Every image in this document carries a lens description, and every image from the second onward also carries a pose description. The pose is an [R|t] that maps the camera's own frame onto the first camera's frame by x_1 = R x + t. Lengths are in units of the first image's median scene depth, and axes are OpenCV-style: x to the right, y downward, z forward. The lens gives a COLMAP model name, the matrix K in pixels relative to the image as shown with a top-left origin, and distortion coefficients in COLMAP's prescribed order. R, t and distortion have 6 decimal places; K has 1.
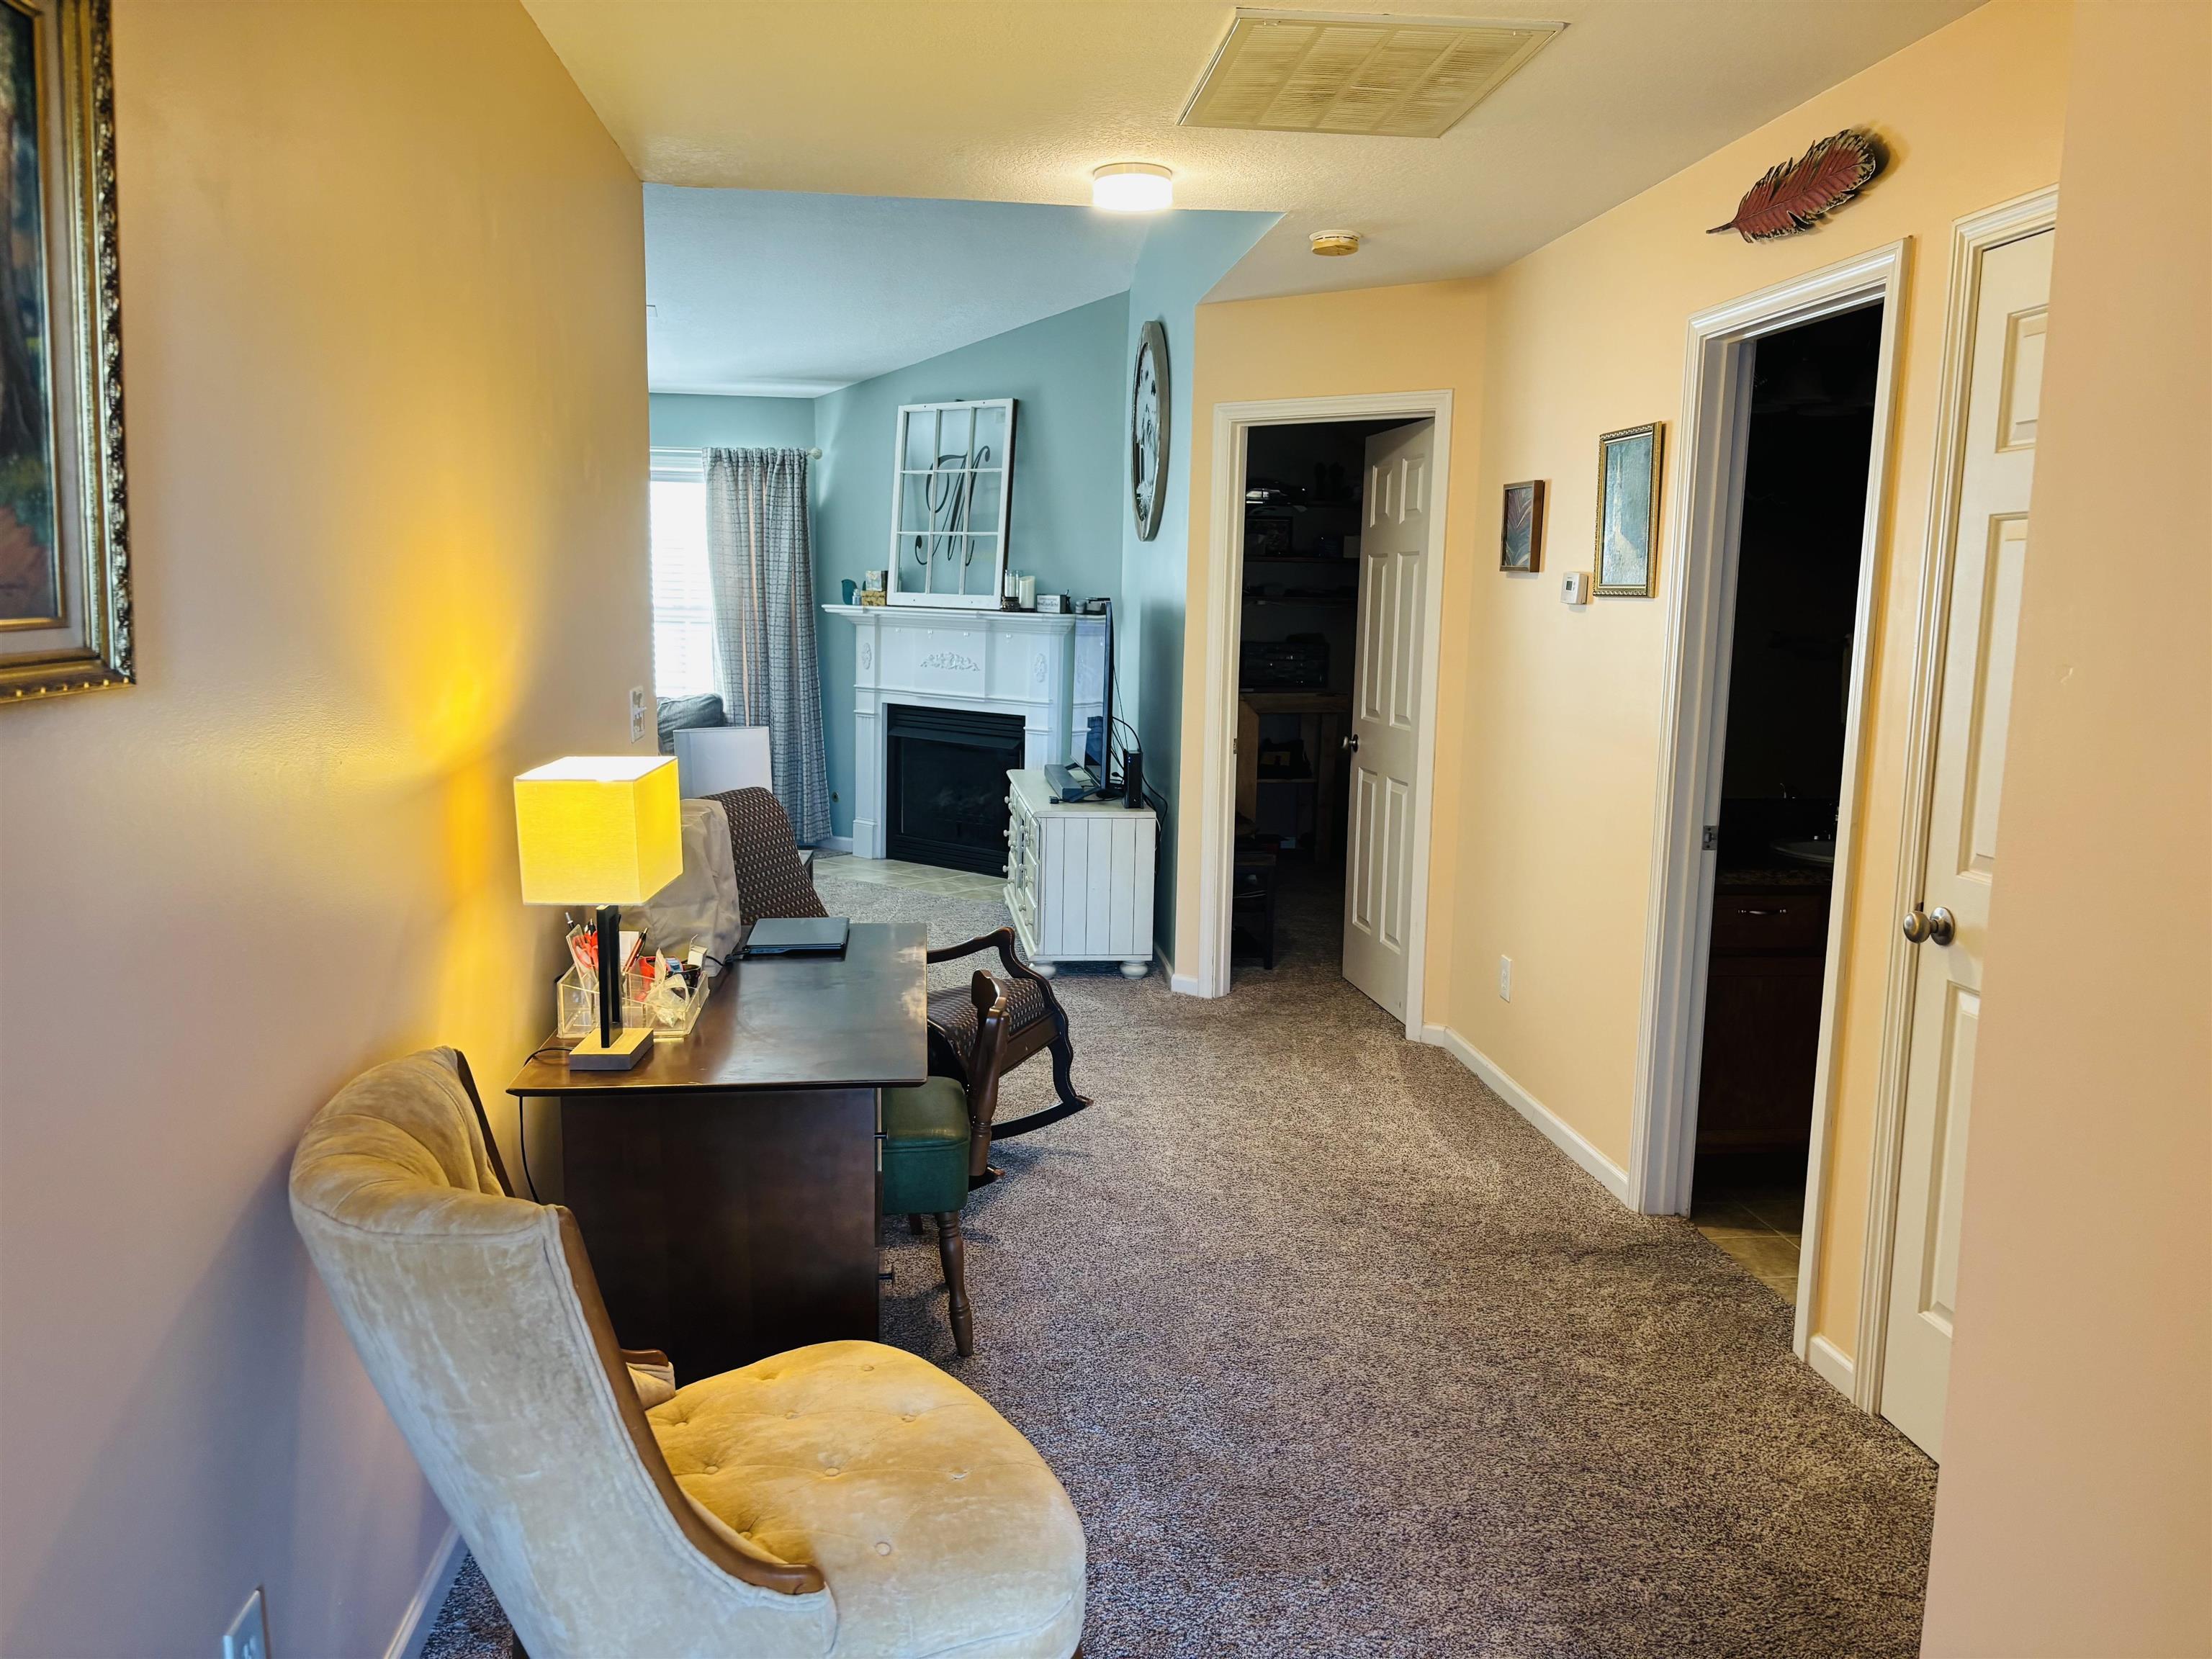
lens RADIAL K [[1685.6, 0, 1105.7], [0, 1685.6, 828.3], [0, 0, 1]] dist [0.023163, -0.009519]
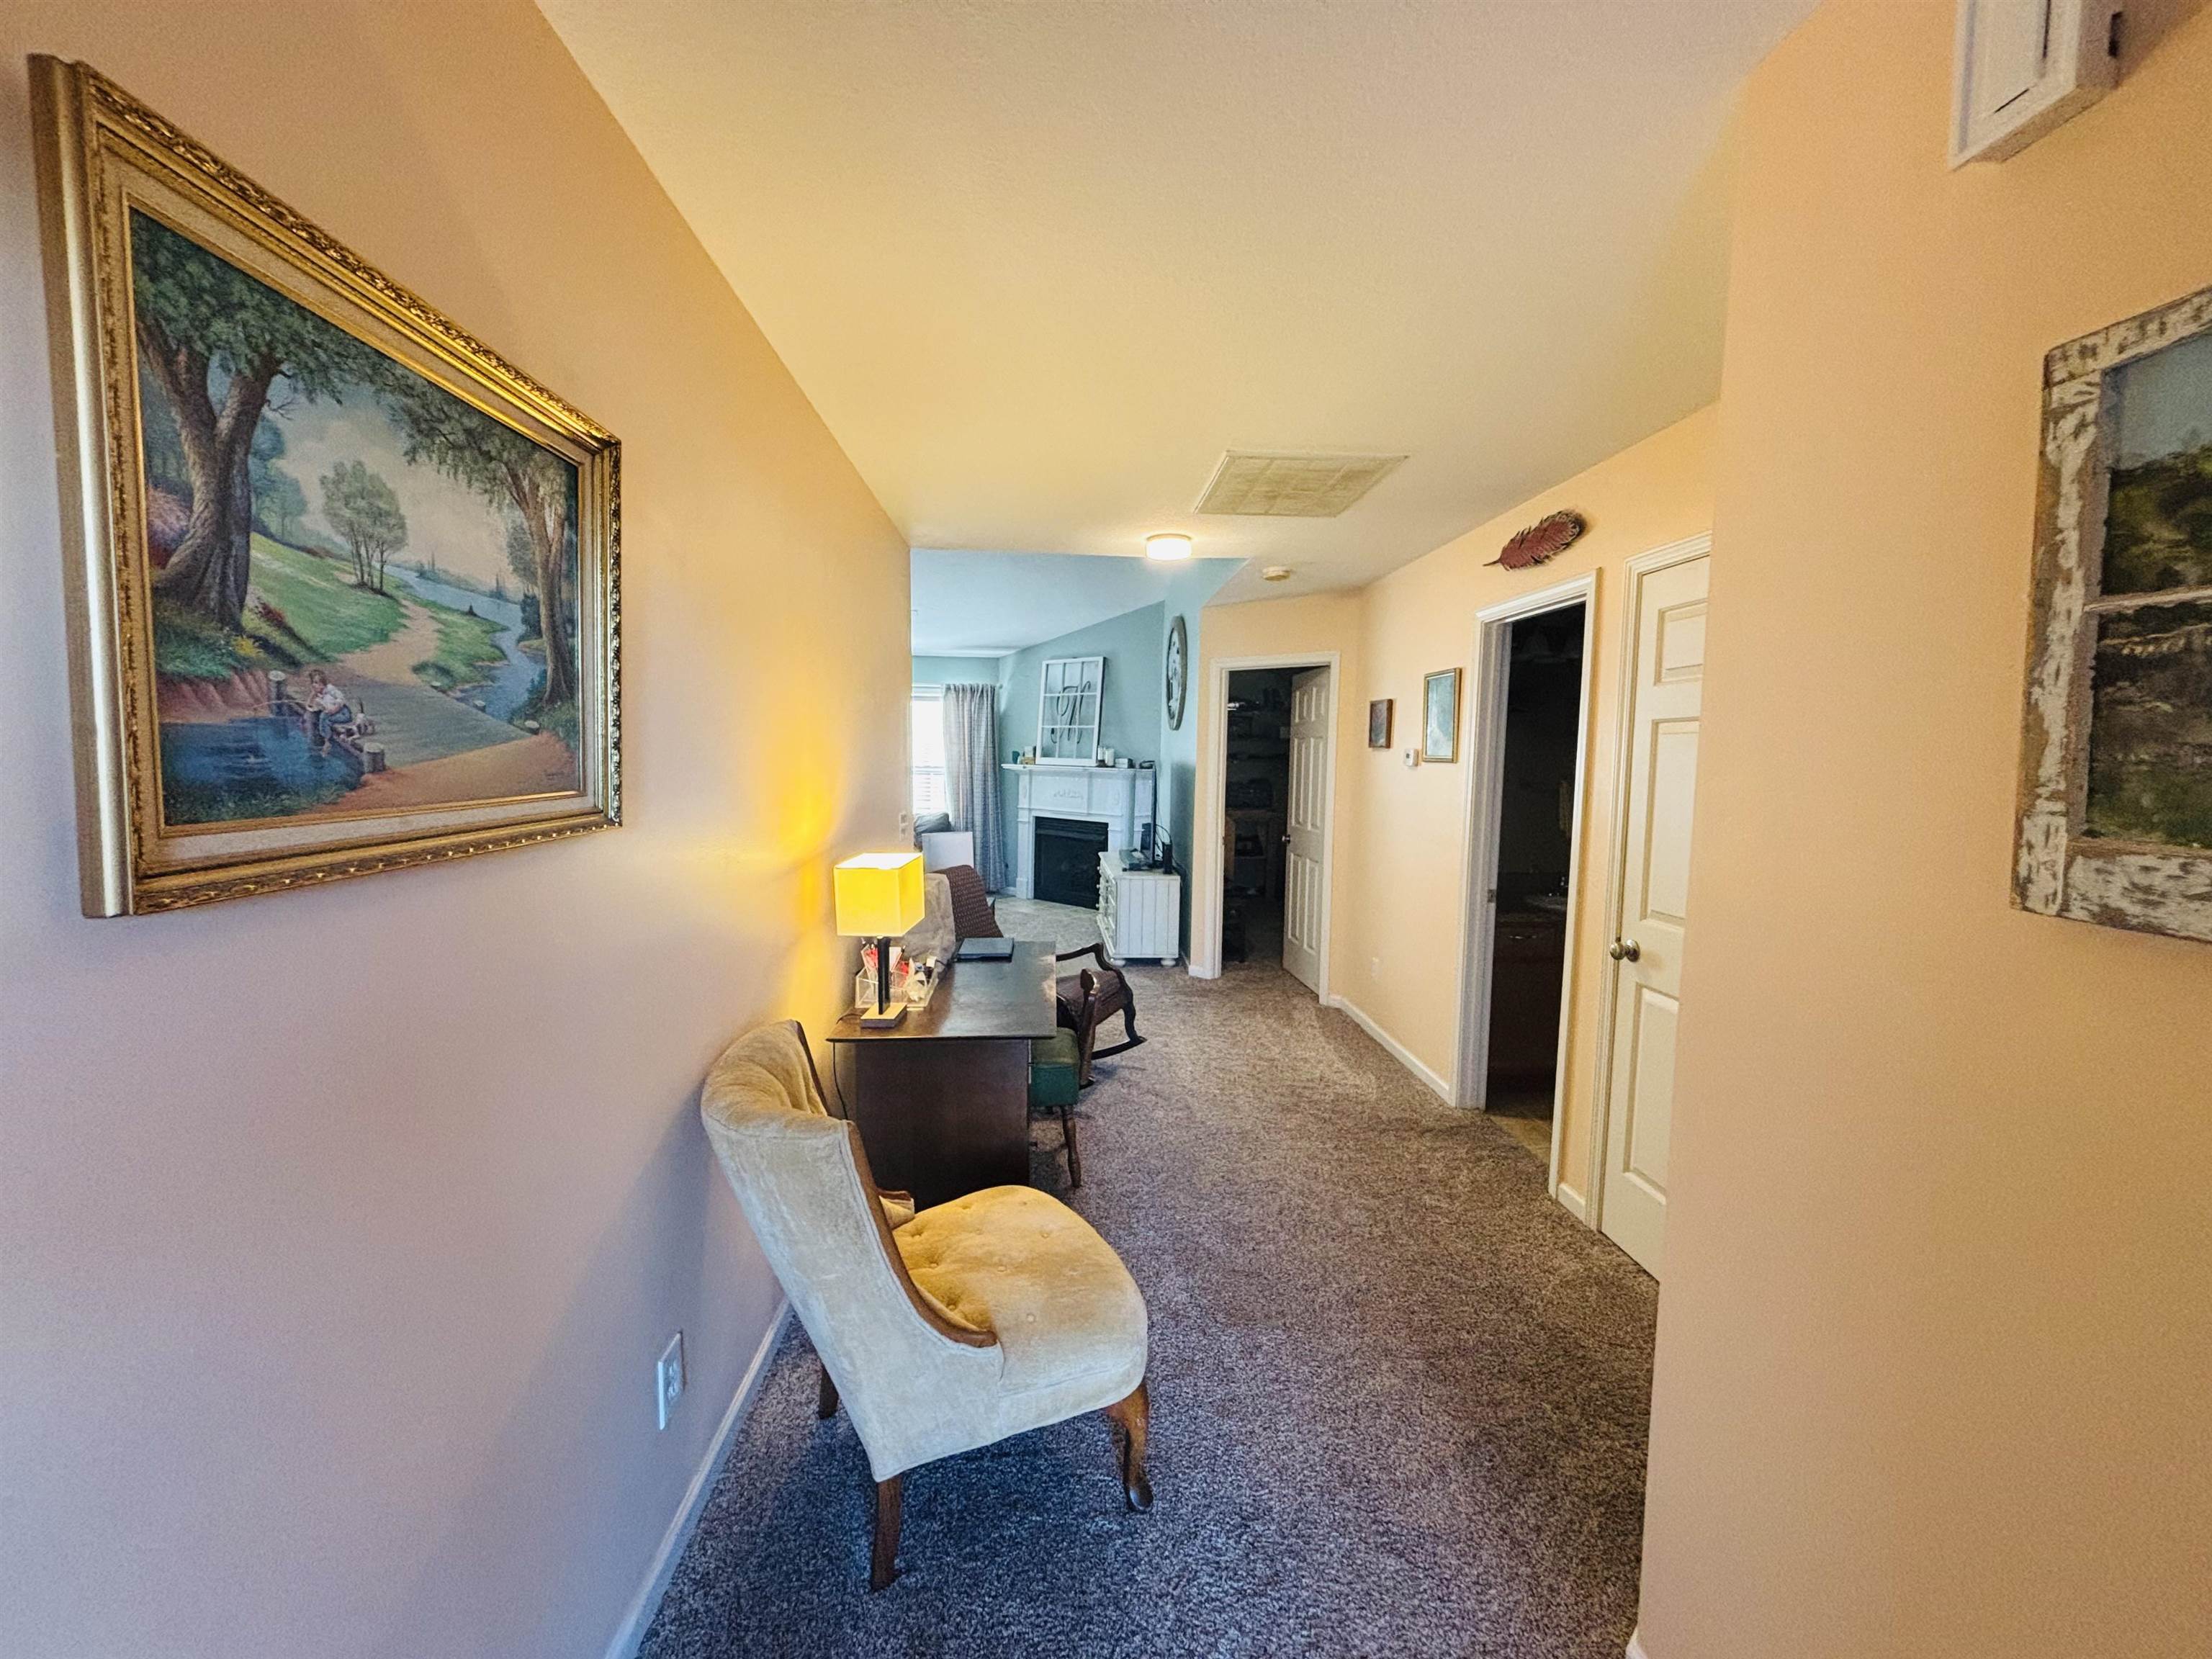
lens RADIAL K [[890.8, 0, 1105.2], [0, 890.8, 821.9], [0, 0, 1]] dist [-0.000668, -0.000540]
pose [[0.998750, -0.000077, -0.049974, -0.005706], [-0.003079, 0.998004, -0.063076, -0.013490], [0.049880, 0.063151, 0.996757, 0.036606]]
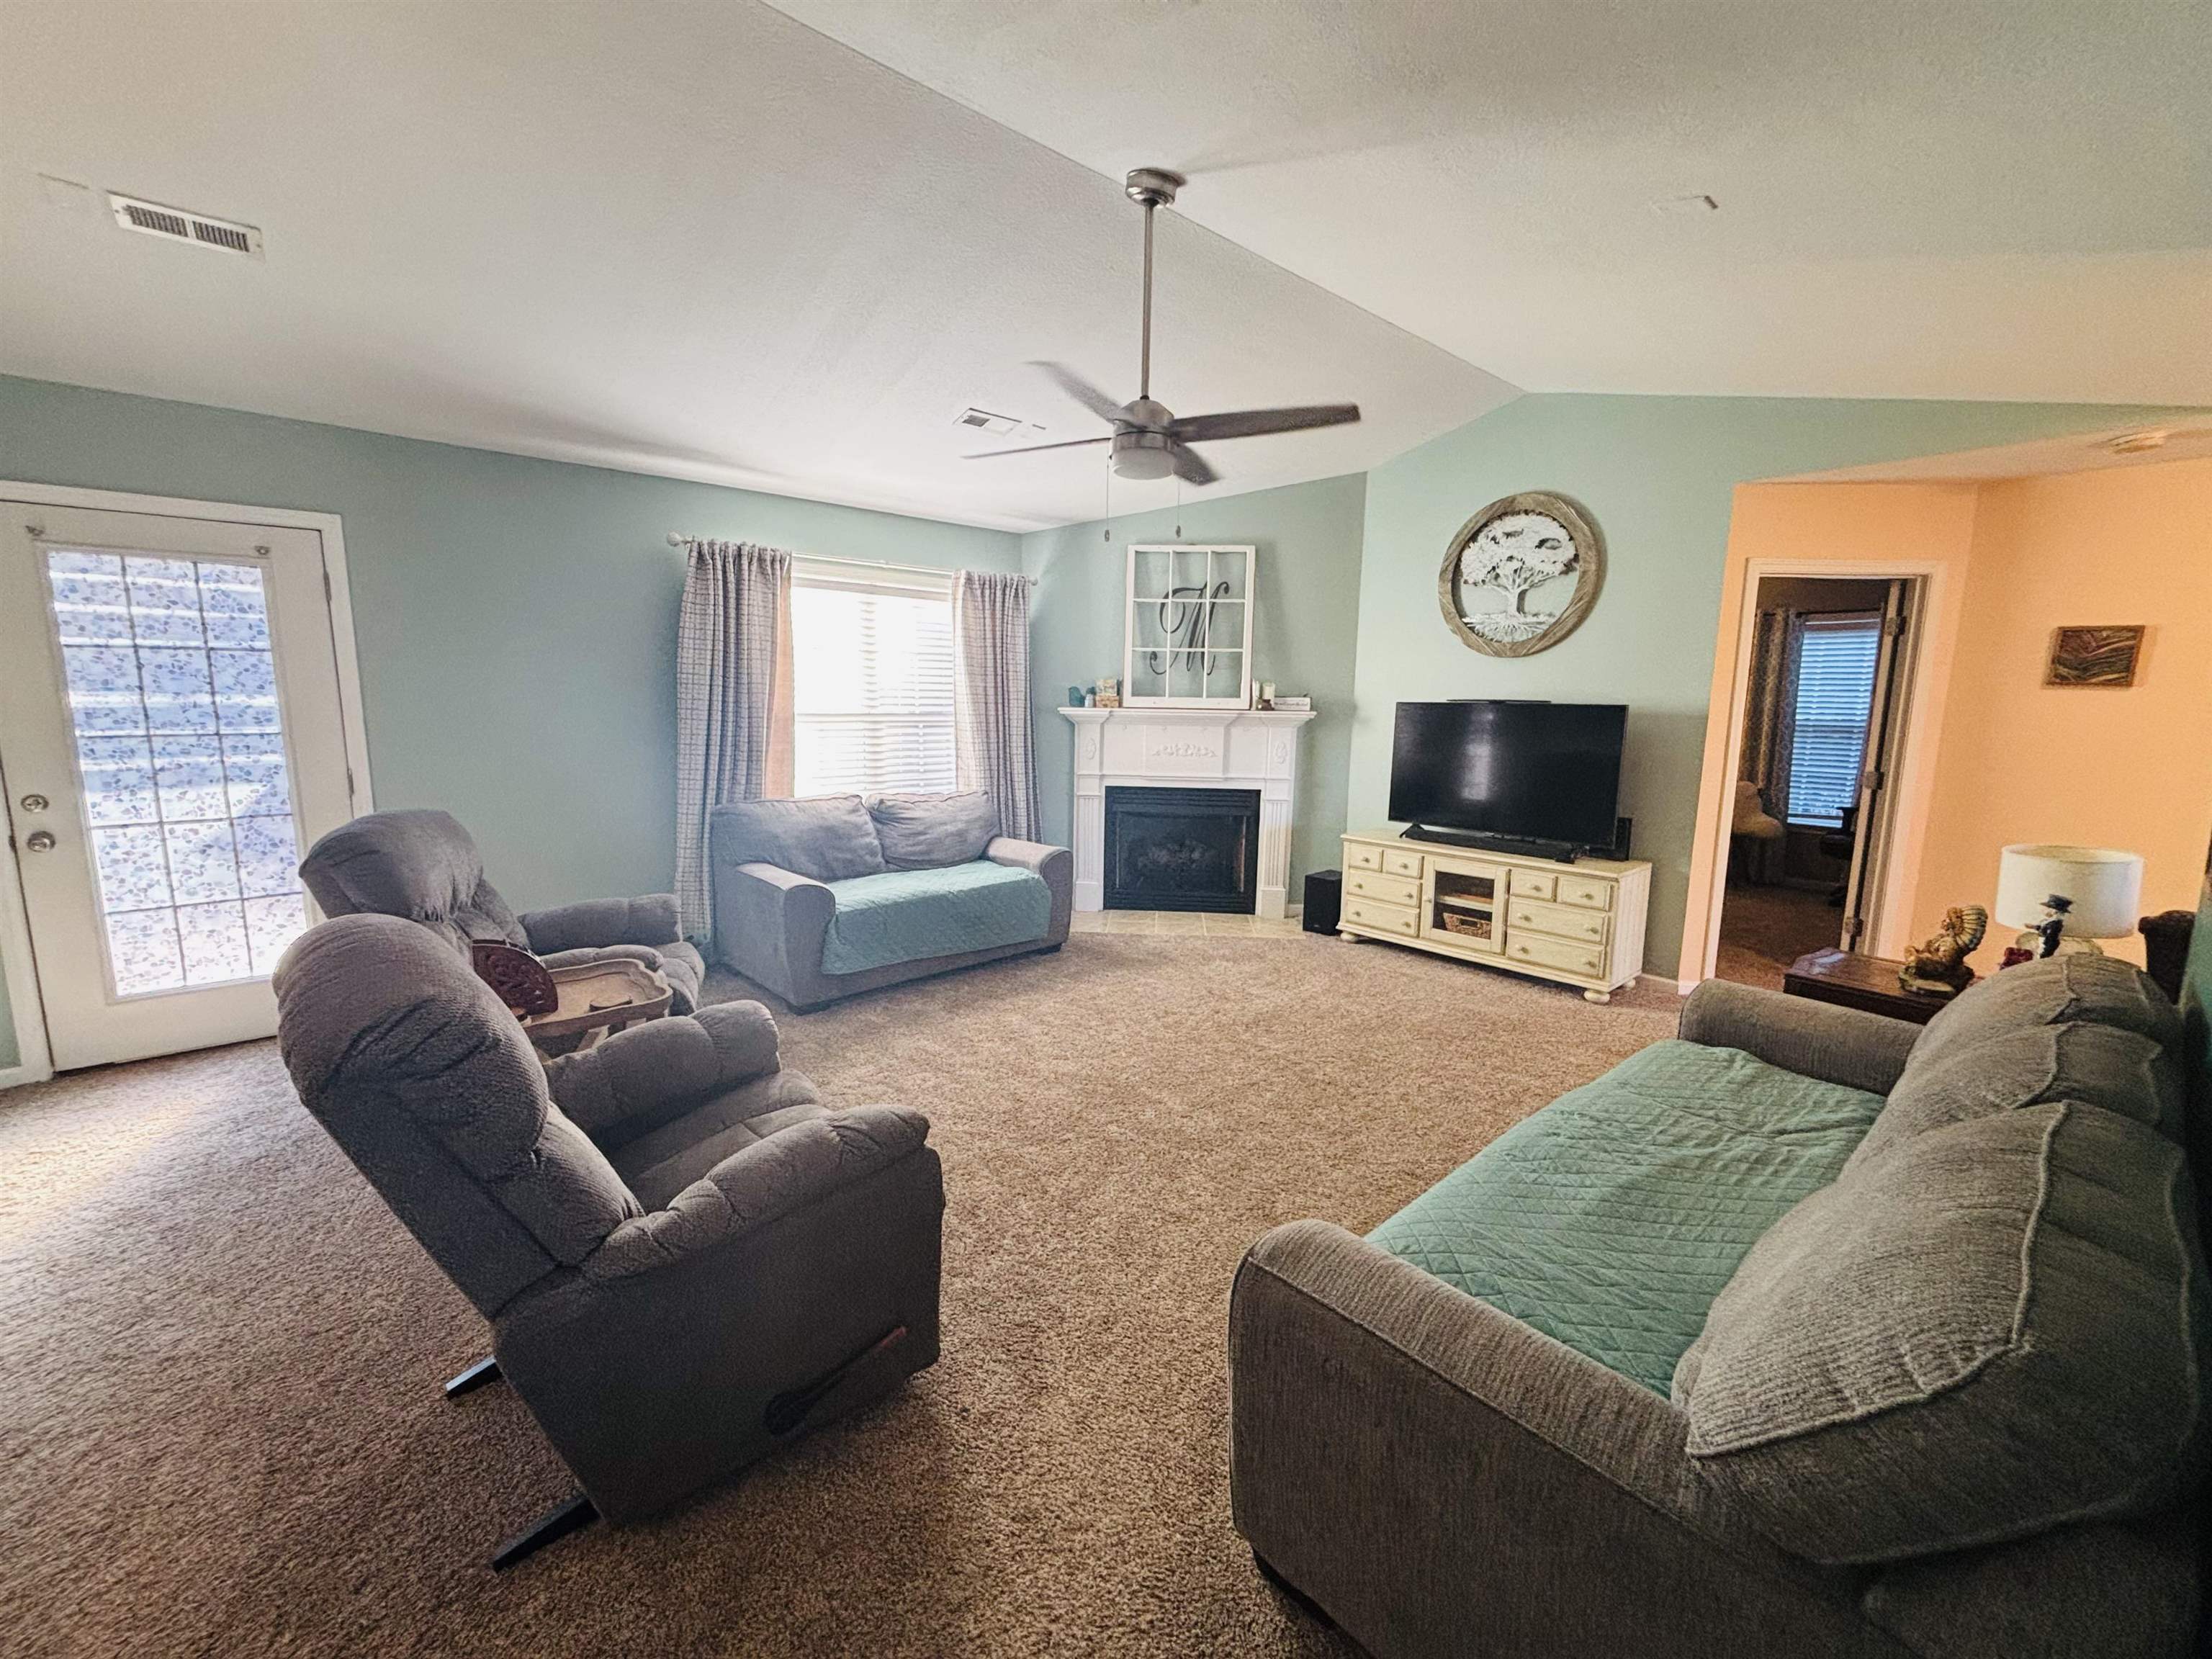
lens RADIAL K [[890.8, 0, 1109.3], [0, 890.8, 830.9], [0, 0, 1]] dist [-0.000668, -0.000540]
pose [[0.824836, -0.102619, 0.555981, -1.281842], [0.086230, 0.994719, 0.055670, -0.199357], [-0.558758, 0.002024, 0.829328, 1.164344]]
